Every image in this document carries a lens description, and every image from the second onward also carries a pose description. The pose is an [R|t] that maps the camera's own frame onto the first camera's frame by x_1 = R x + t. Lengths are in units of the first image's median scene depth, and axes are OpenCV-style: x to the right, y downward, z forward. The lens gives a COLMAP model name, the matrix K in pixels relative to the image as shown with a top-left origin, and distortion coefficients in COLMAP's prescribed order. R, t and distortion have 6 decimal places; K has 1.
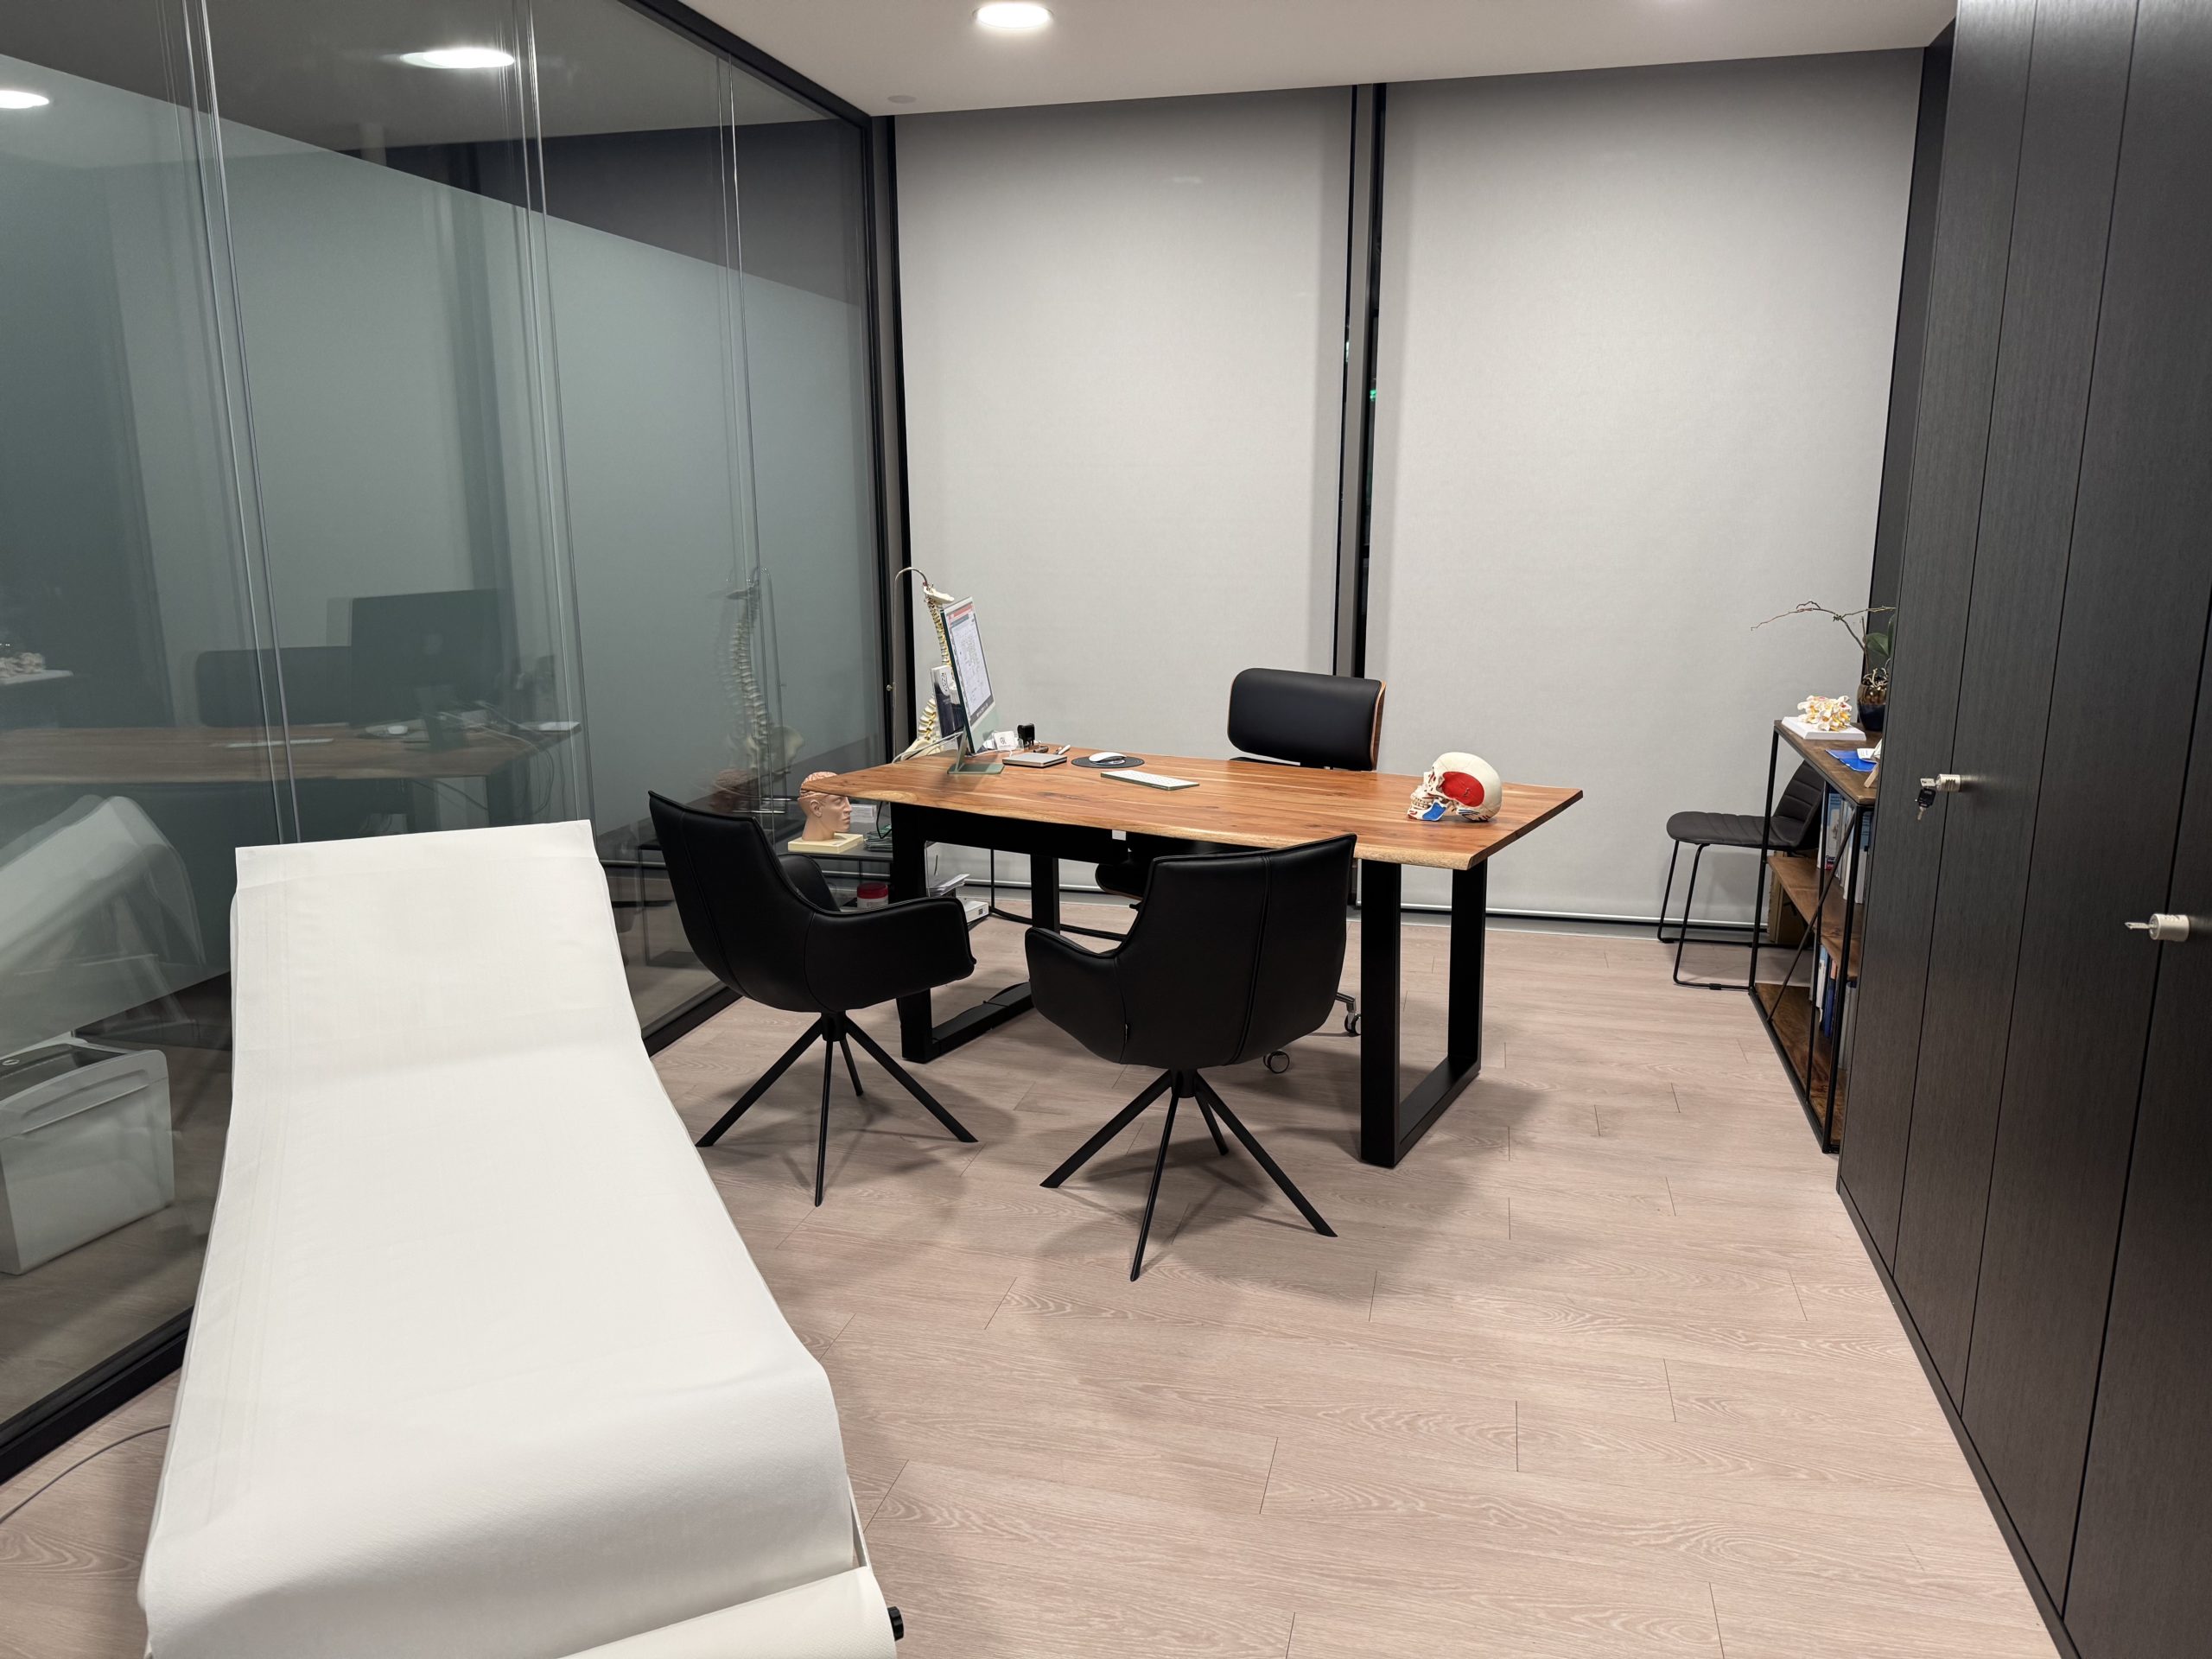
lens RADIAL K [[1532.7, 0, 1107.0], [0, 1532.7, 837.6], [0, 0, 1]] dist [0.070125, -0.123243]
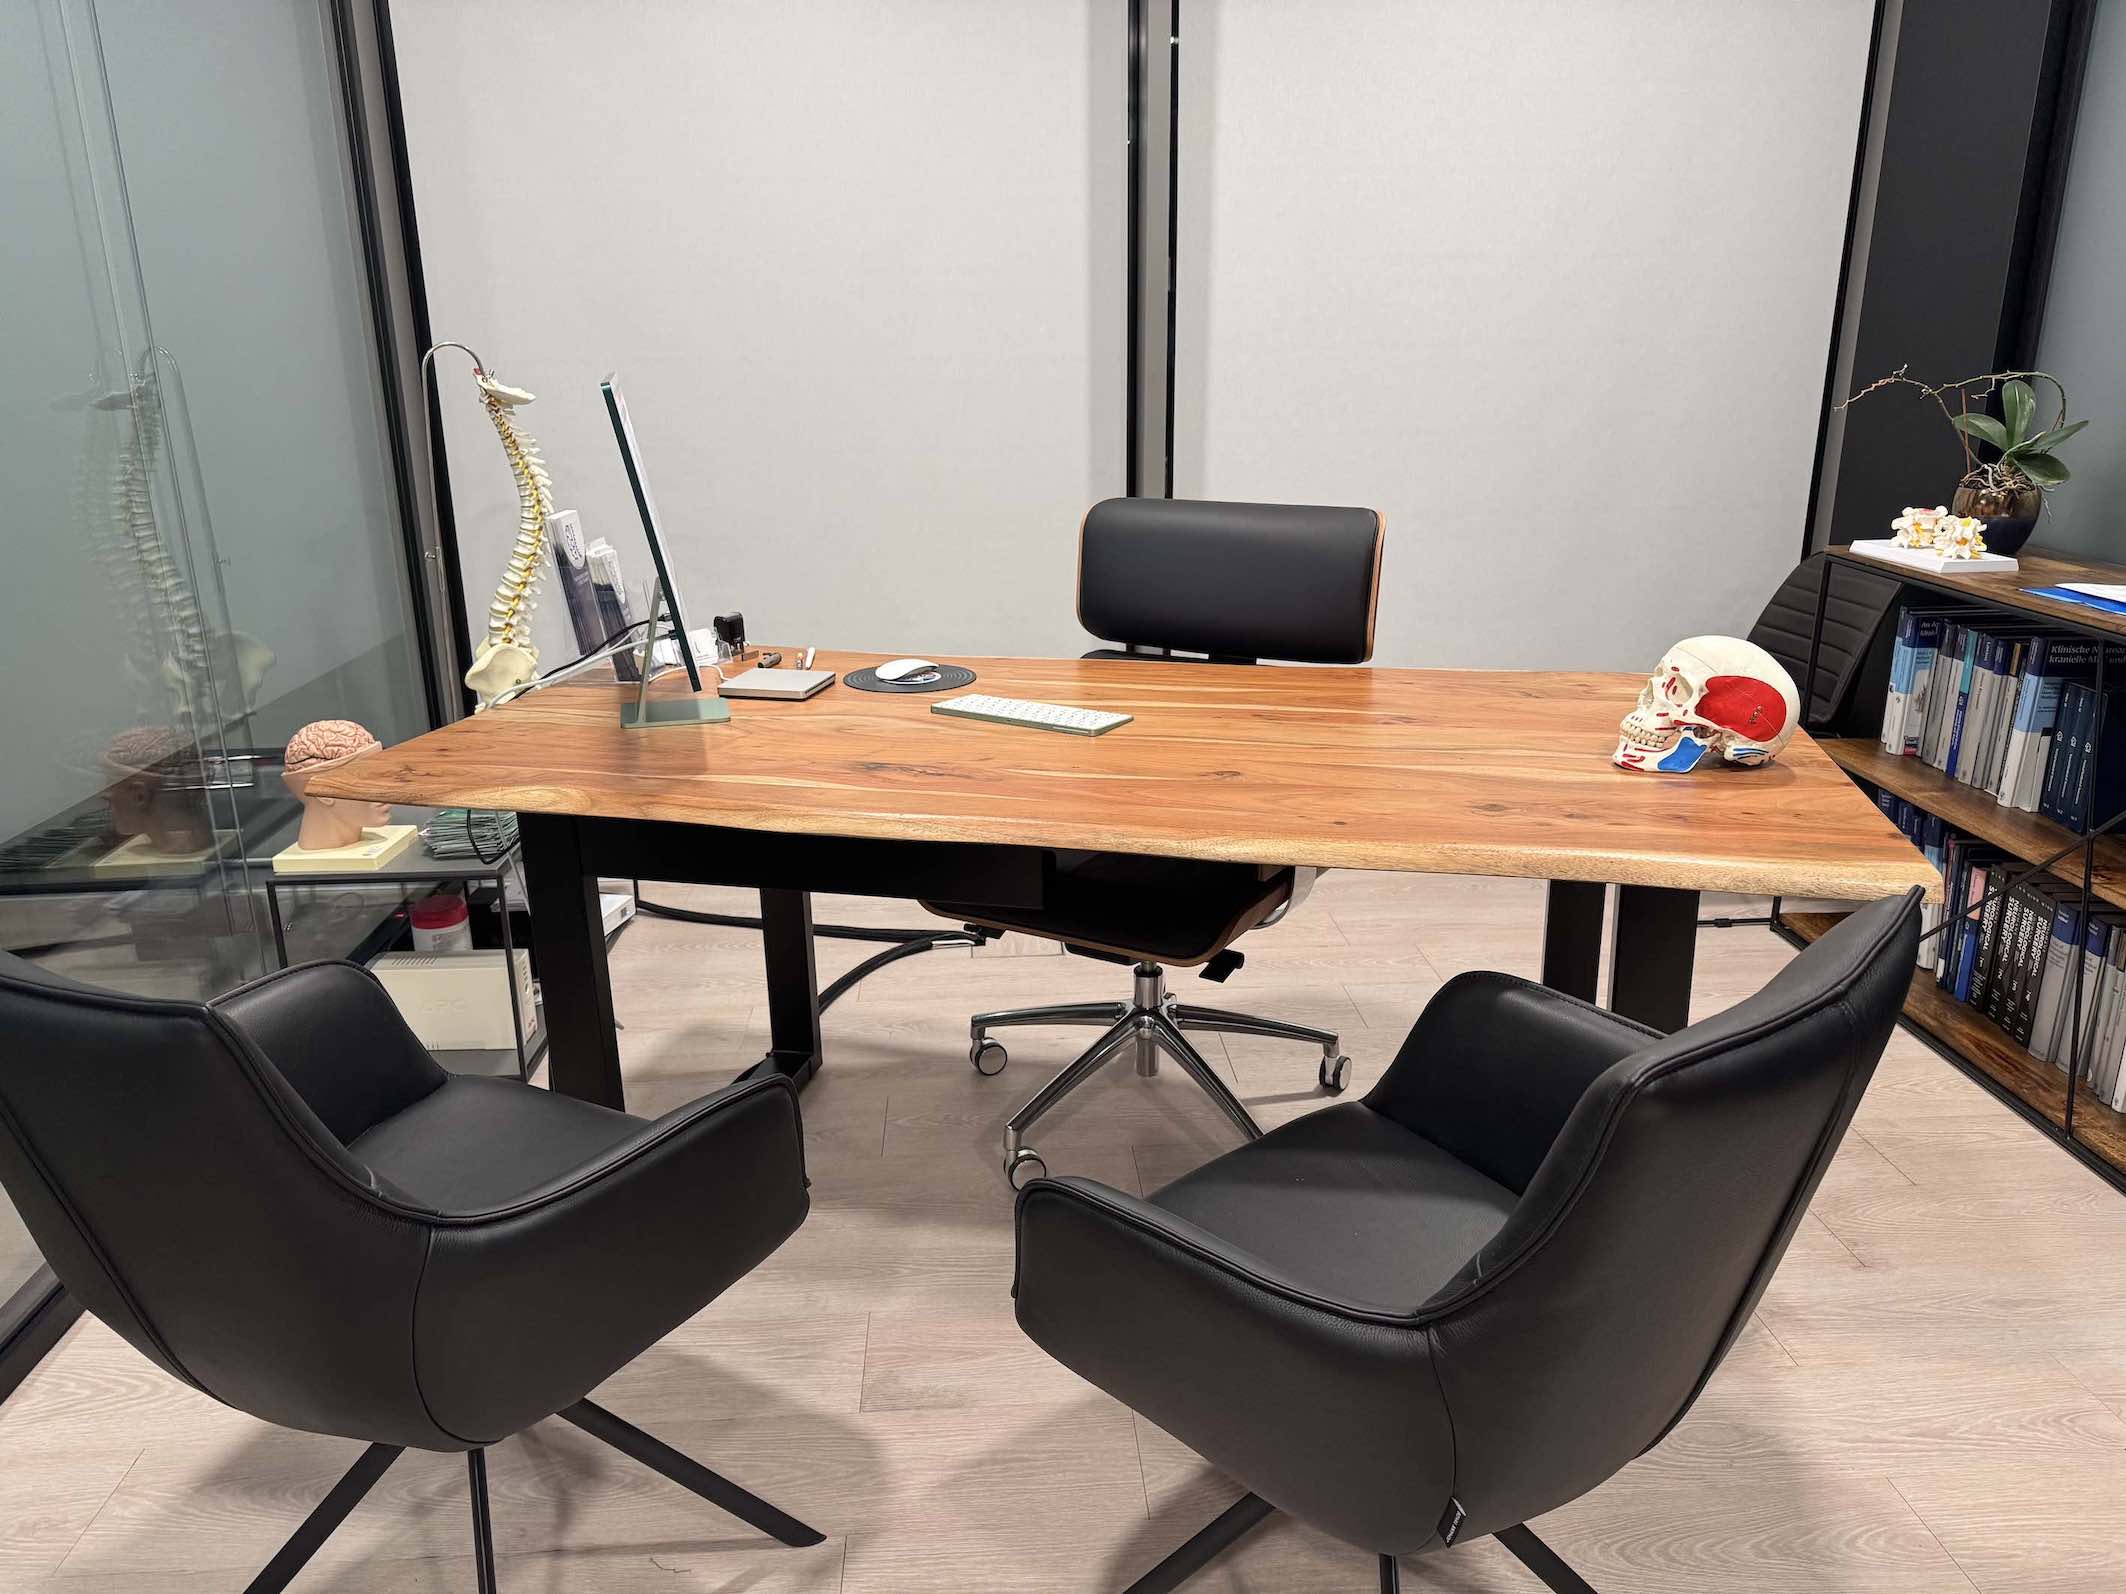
lens RADIAL K [[1473.1, 0, 1064.0], [0, 1473.1, 804.8], [0, 0, 1]] dist [0.070125, -0.123243]
pose [[0.952268, -0.096025, 0.289767, -0.098879], [0.071350, 0.992958, 0.094575, -0.047572], [-0.296808, -0.069386, 0.952413, 0.451815]]
